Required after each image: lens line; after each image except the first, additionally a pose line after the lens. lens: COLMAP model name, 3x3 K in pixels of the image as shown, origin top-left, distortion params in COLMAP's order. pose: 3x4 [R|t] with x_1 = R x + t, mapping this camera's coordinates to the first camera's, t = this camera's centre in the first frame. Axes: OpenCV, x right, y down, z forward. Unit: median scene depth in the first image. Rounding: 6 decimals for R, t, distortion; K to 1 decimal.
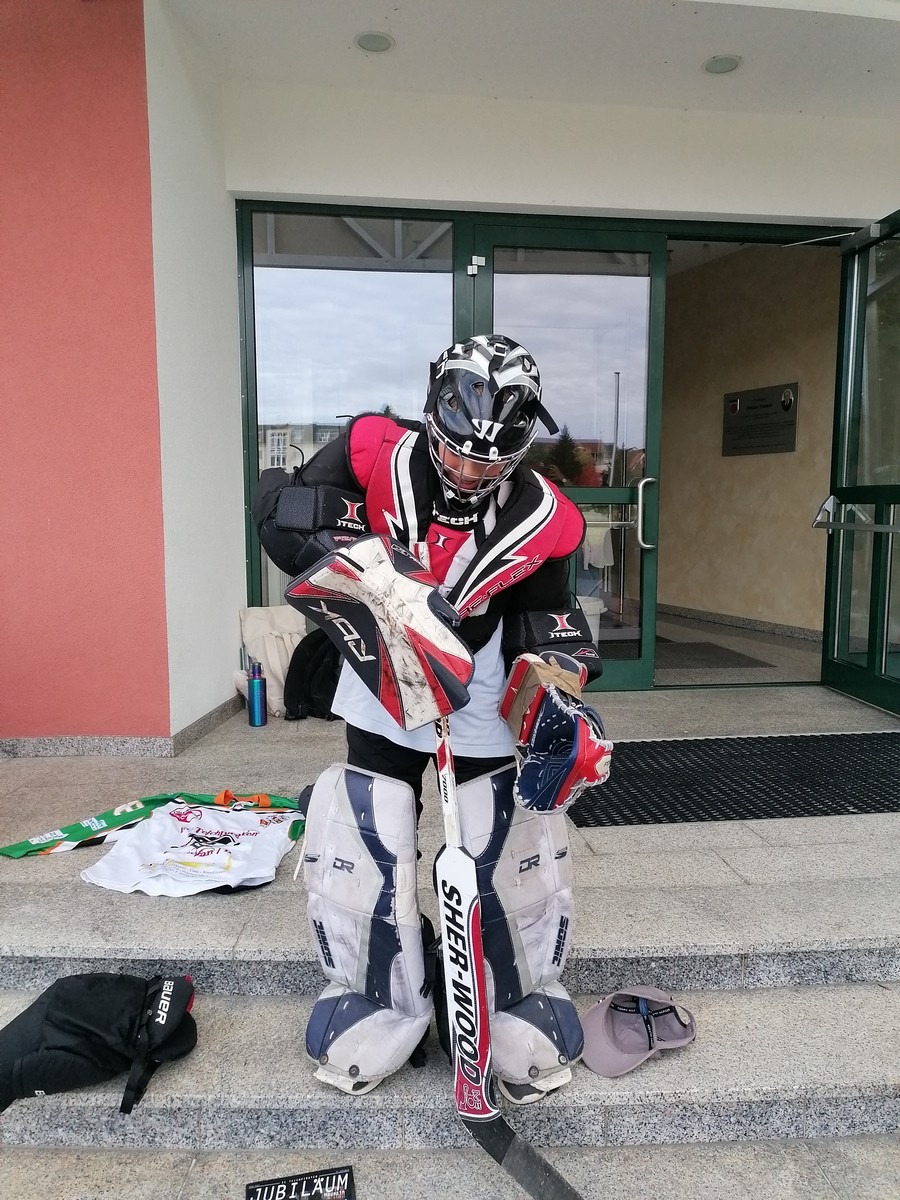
lens RADIAL K [[900.5, 0, 450.0], [0, 900.5, 600.0], [0, 0, 1]] dist [0.036132, -0.007268]
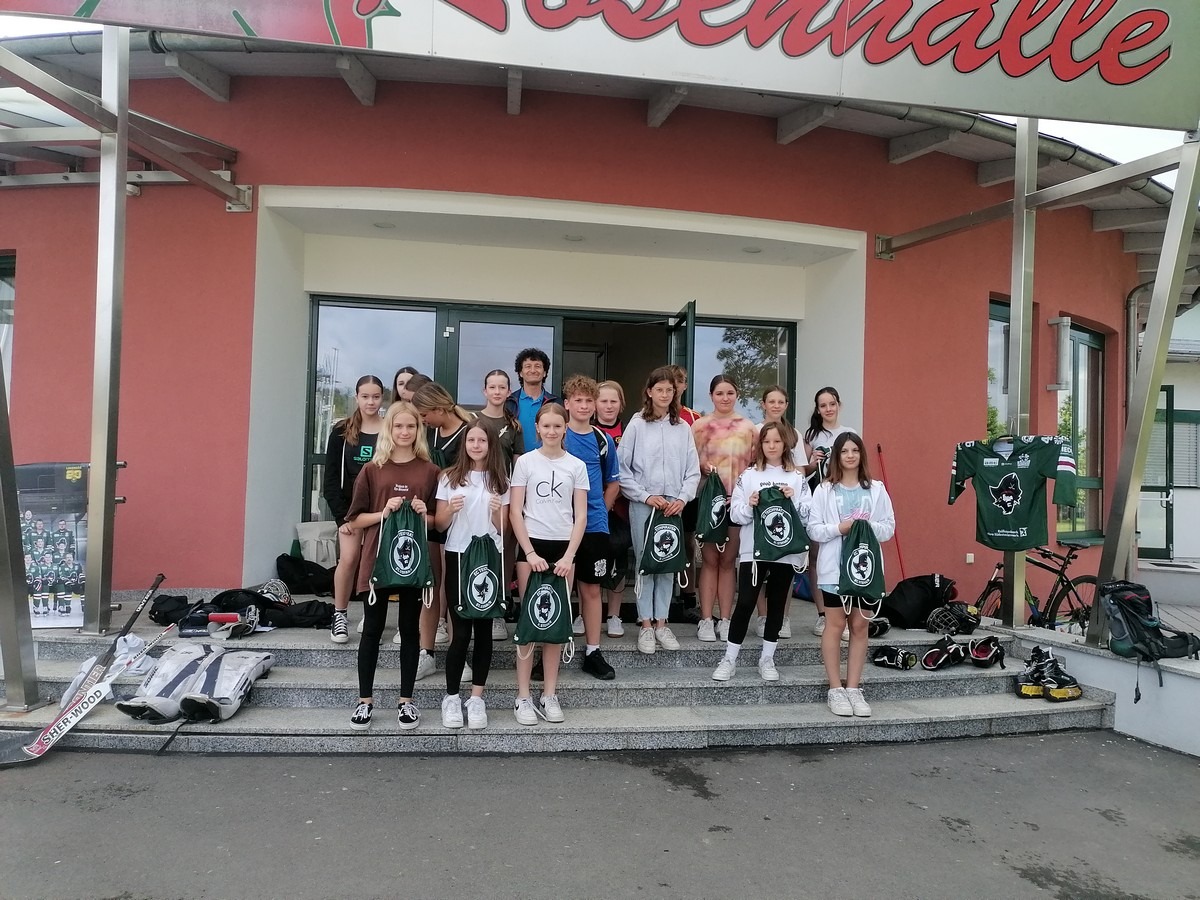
lens RADIAL K [[900.5, 0, 600.0], [0, 900.5, 450.0], [0, 0, 1]] dist [0.036132, -0.007268]
pose [[0.999511, 0.029691, 0.009774, 0.361705], [-0.027917, 0.988567, -0.148173, 0.120787], [-0.014062, 0.147828, 0.988913, -0.798687]]
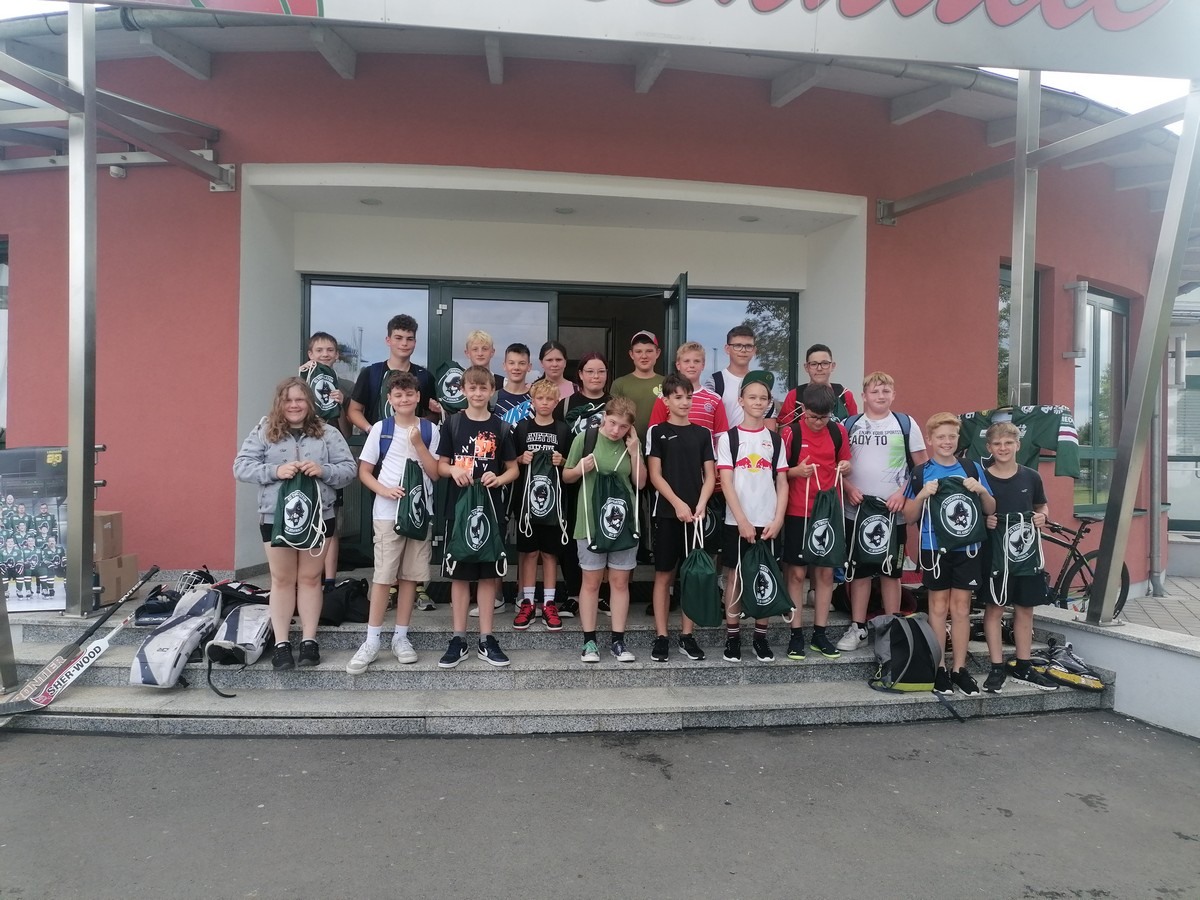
lens RADIAL K [[900.5, 0, 600.0], [0, 900.5, 450.0], [0, 0, 1]] dist [0.036132, -0.007268]
pose [[0.999348, 0.016796, -0.031973, 0.453922], [-0.020556, 0.992417, -0.121186, 0.113354], [0.029695, 0.121765, 0.992115, -0.768131]]
